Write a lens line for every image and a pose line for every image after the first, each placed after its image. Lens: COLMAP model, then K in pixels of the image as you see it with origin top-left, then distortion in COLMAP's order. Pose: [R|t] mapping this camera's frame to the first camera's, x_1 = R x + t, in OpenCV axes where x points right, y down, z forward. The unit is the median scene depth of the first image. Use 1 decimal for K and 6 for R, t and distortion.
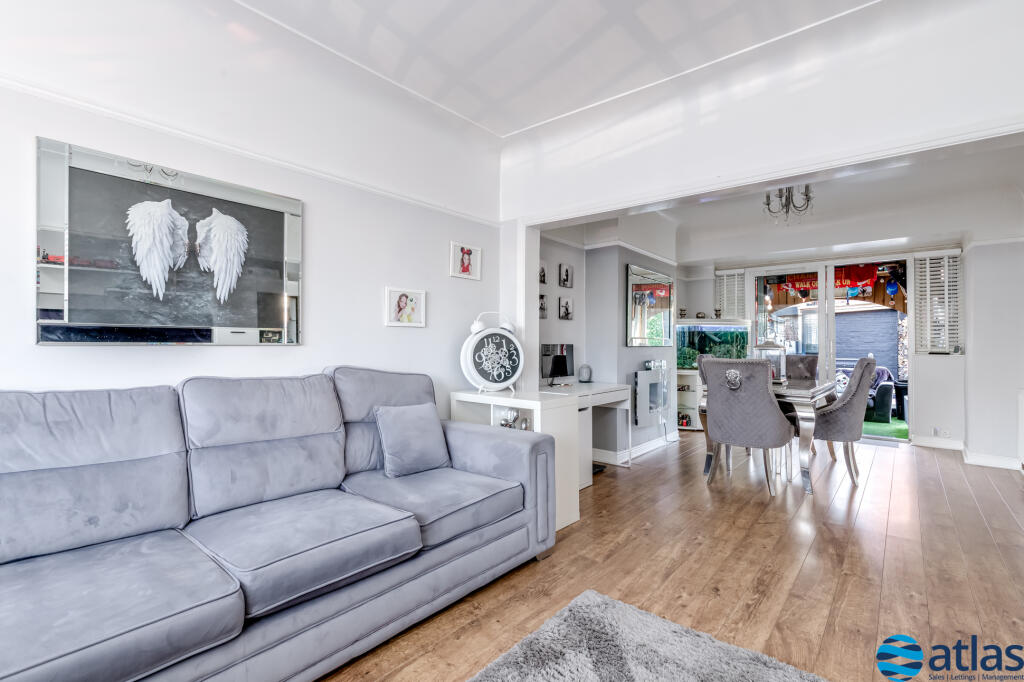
lens RADIAL K [[467.2, 0, 512.0], [0, 467.2, 341.0], [0, 0, 1]] dist [-0.000179, -0.000057]
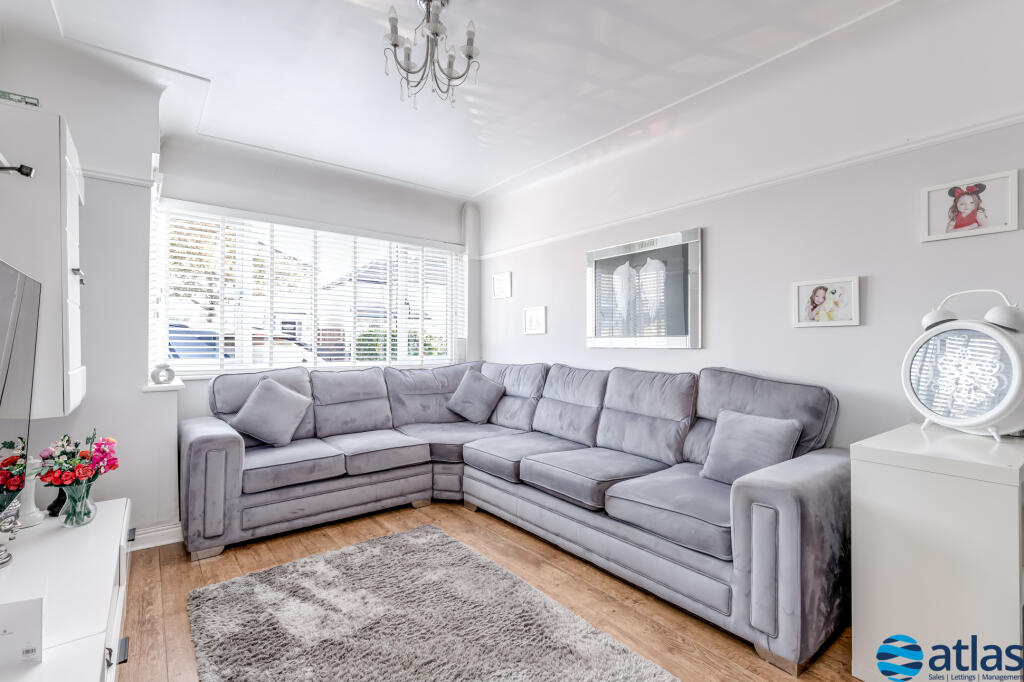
lens RADIAL K [[467.2, 0, 512.0], [0, 467.2, 341.0], [0, 0, 1]] dist [-0.000179, -0.000057]
pose [[-0.211971, -0.013261, -0.977186, 0.894937], [0.003812, 0.999889, -0.014396, 0.005356], [0.977269, -0.006776, -0.211897, 0.850312]]
